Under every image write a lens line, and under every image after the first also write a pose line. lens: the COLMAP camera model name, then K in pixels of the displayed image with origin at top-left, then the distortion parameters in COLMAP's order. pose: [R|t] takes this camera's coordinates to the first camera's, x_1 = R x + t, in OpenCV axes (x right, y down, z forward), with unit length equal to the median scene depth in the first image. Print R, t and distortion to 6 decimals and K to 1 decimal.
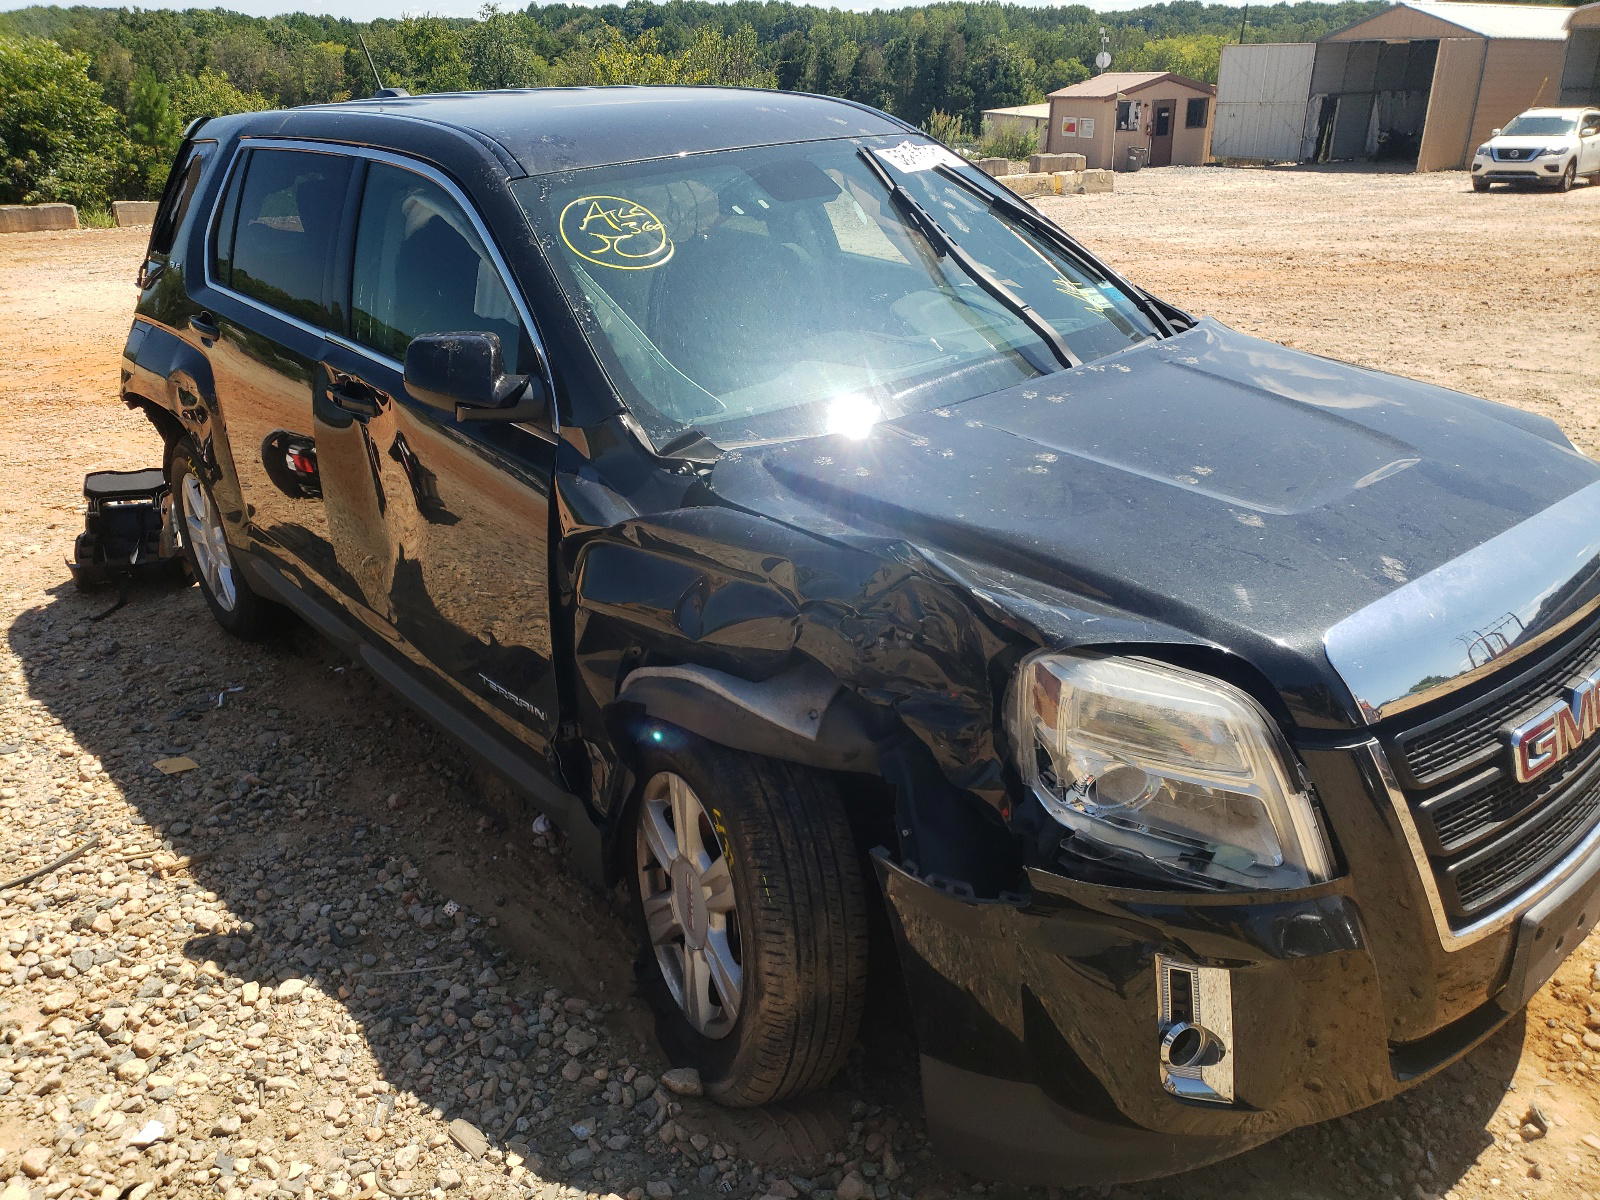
lens RADIAL K [[1206.4, 0, 800.0], [0, 1206.4, 600.0], [0, 0, 1]] dist [0.020733, 0.005726]
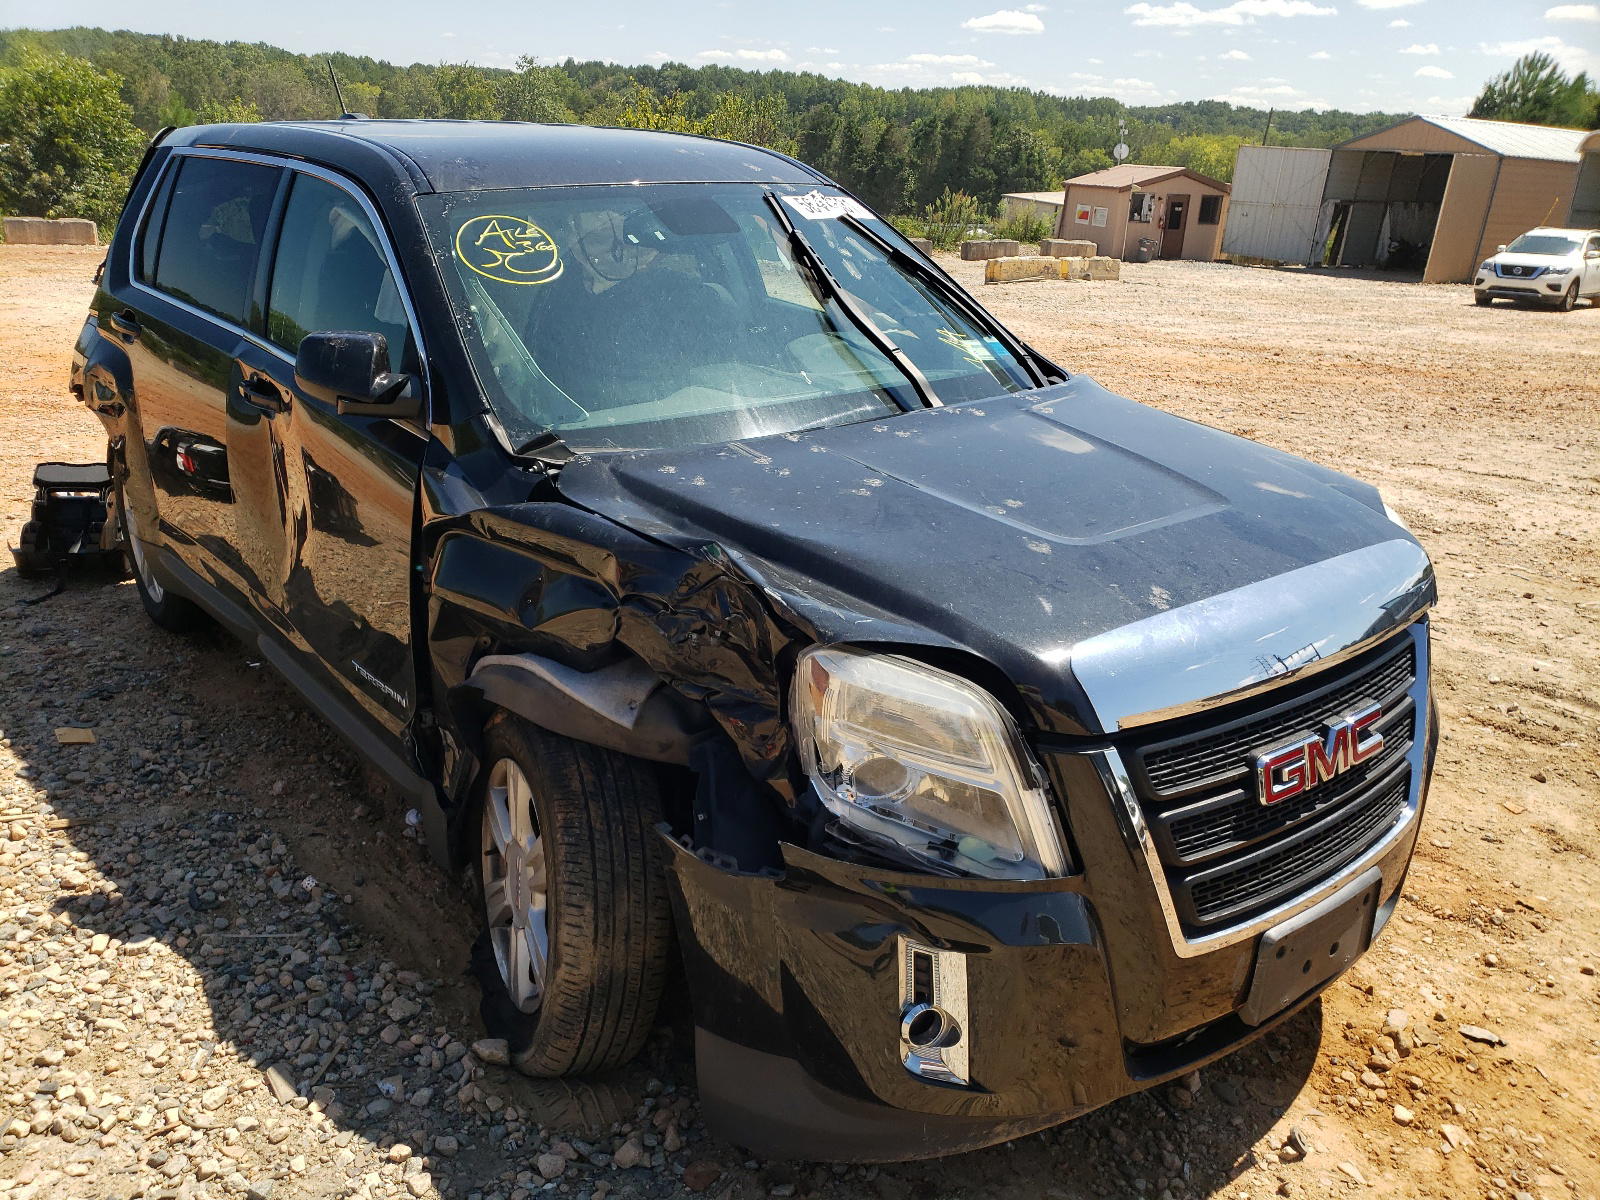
lens RADIAL K [[1218.5, 0, 800.0], [0, 1218.5, 641.9], [0, 0, 1]] dist [0.005378, 0.032188]
pose [[0.997347, 0.072303, -0.008409, 0.137528], [-0.072495, 0.997049, -0.025237, 0.047410], [0.006559, 0.025780, 0.999646, -0.057528]]
